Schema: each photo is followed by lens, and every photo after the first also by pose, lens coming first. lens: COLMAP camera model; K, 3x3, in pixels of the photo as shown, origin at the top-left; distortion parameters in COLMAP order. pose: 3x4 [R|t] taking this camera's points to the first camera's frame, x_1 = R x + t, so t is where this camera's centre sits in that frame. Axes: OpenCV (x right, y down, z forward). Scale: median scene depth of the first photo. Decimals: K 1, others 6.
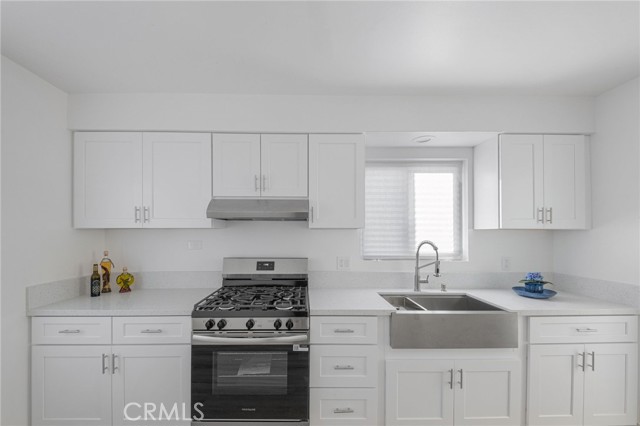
lens RADIAL K [[252.1, 0, 314.5], [0, 252.1, 223.8], [0, 0, 1]] dist [0.014566, -0.000234]
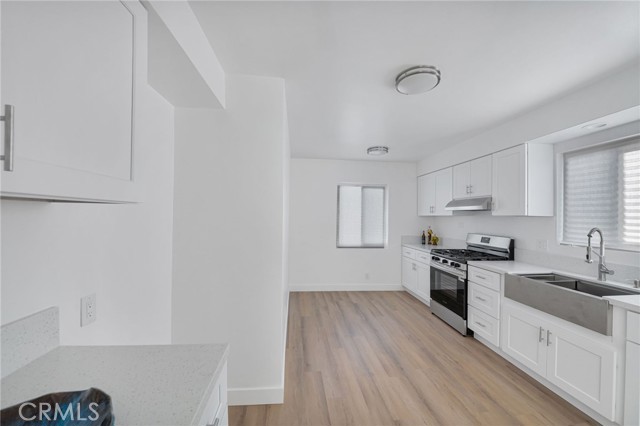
lens RADIAL K [[252.1, 0, 314.5], [0, 252.1, 223.8], [0, 0, 1]] dist [0.014566, -0.000234]
pose [[0.060388, 0.029661, -0.997734, 1.406347], [0.009505, 0.999496, 0.030289, 0.010942], [0.998130, -0.011313, 0.060075, -0.153249]]
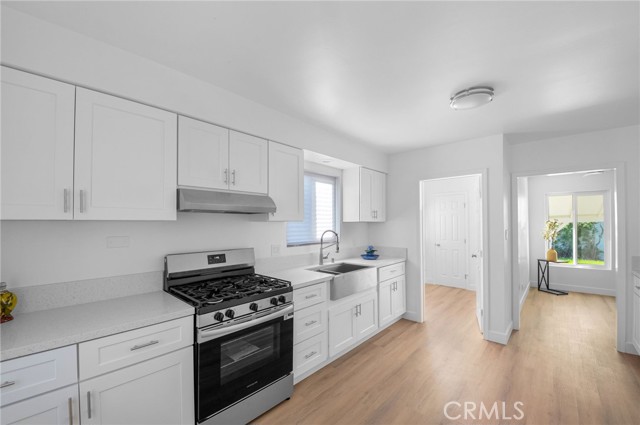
lens RADIAL K [[260.3, 0, 320.0], [0, 260.3, 212.5], [0, 0, 1]] dist [-0.001577, -0.000417]
pose [[0.678986, 0.026828, 0.733661, -0.732977], [-0.015099, 0.999631, -0.022580, 0.002005], [-0.733996, 0.004254, 0.679141, 0.006879]]
